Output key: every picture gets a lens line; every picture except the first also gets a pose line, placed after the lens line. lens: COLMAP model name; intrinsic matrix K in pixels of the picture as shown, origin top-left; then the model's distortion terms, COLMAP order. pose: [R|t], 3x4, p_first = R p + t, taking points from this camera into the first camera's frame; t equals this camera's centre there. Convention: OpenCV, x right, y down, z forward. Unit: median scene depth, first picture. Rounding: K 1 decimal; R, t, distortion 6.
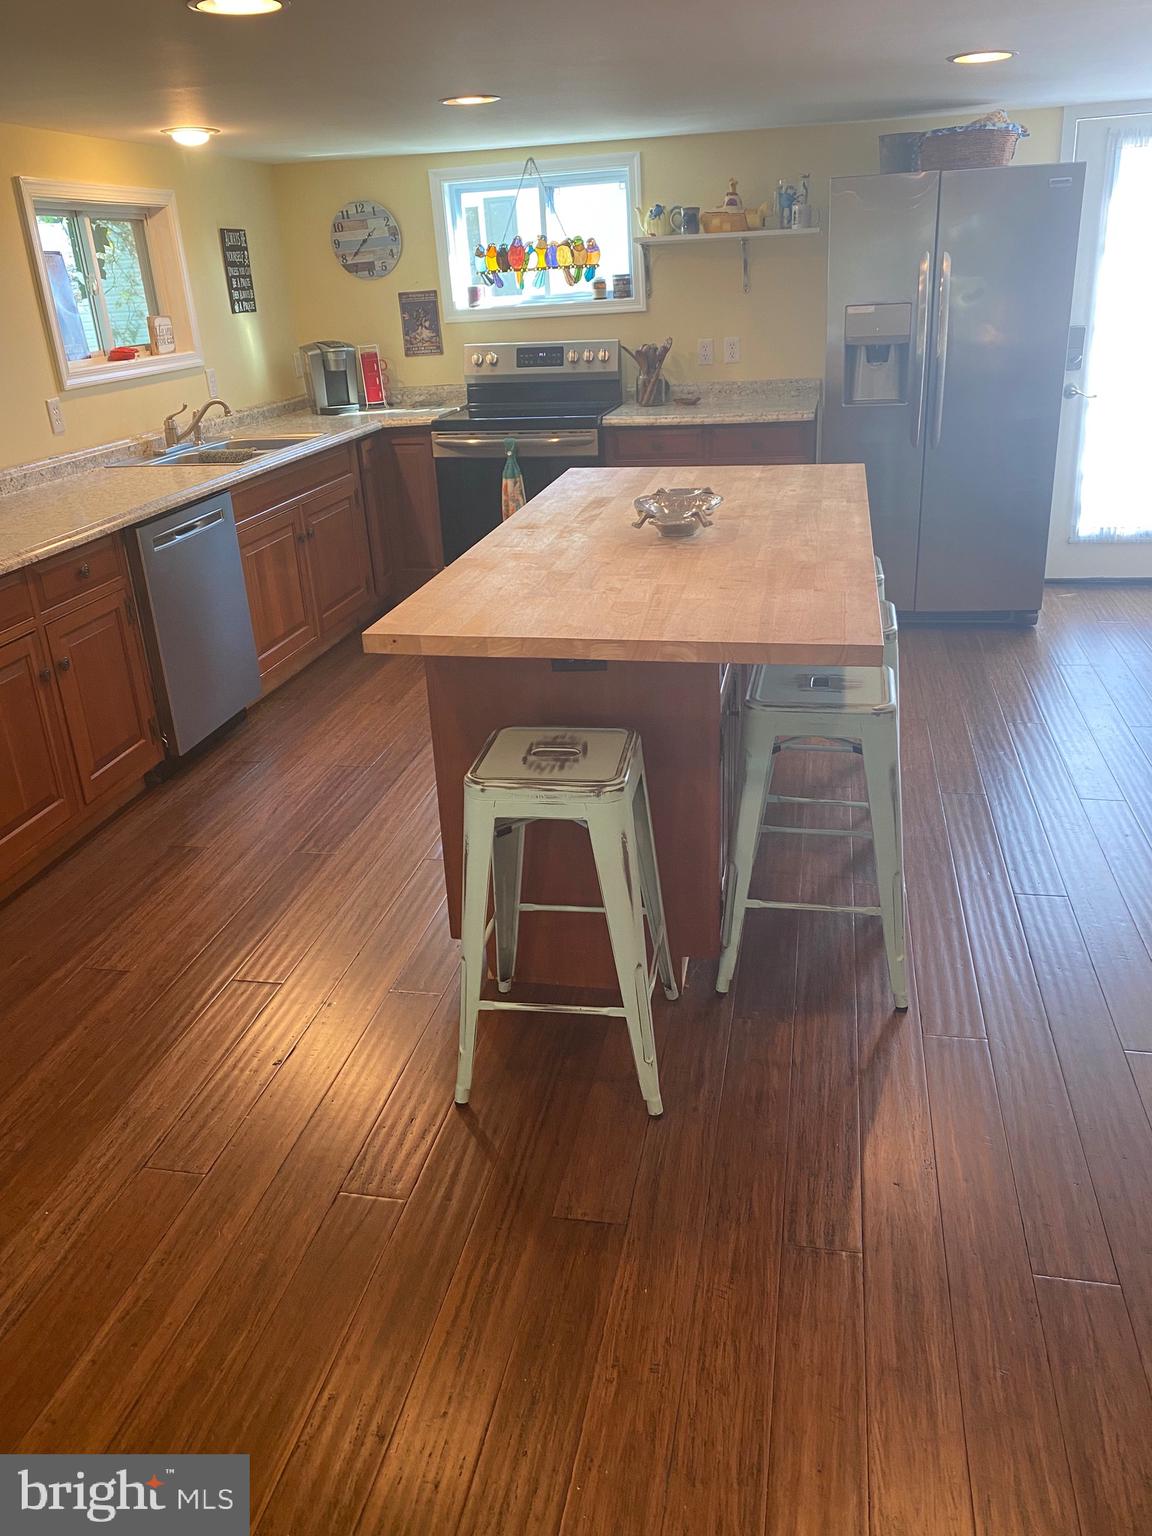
lens RADIAL K [[1271.6, 0, 572.3], [0, 1271.6, 764.7], [0, 0, 1]] dist [-0.049866, 0.039587]
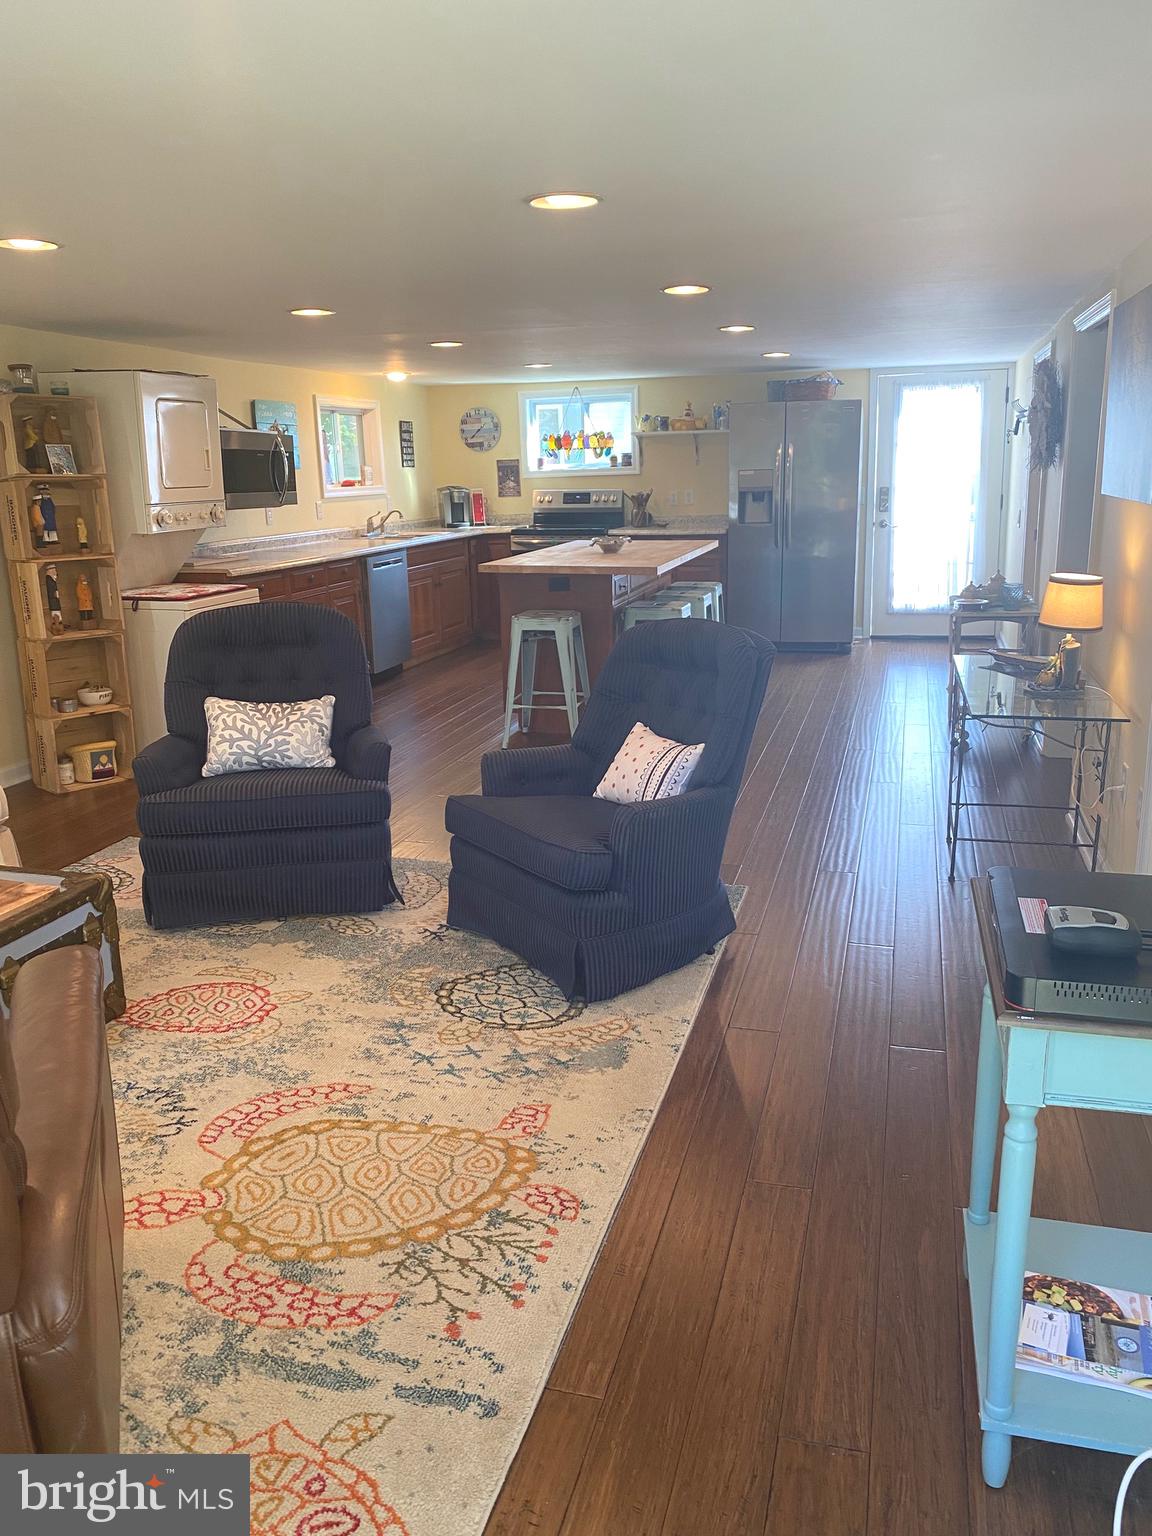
lens RADIAL K [[1271.6, 0, 578.3], [0, 1271.6, 770.5], [0, 0, 1]] dist [-0.049866, 0.039587]
pose [[0.997645, 0.040974, -0.055004, 0.087045], [-0.048096, 0.989662, -0.135117, 0.277056], [0.048899, 0.137445, 0.989302, -0.653897]]
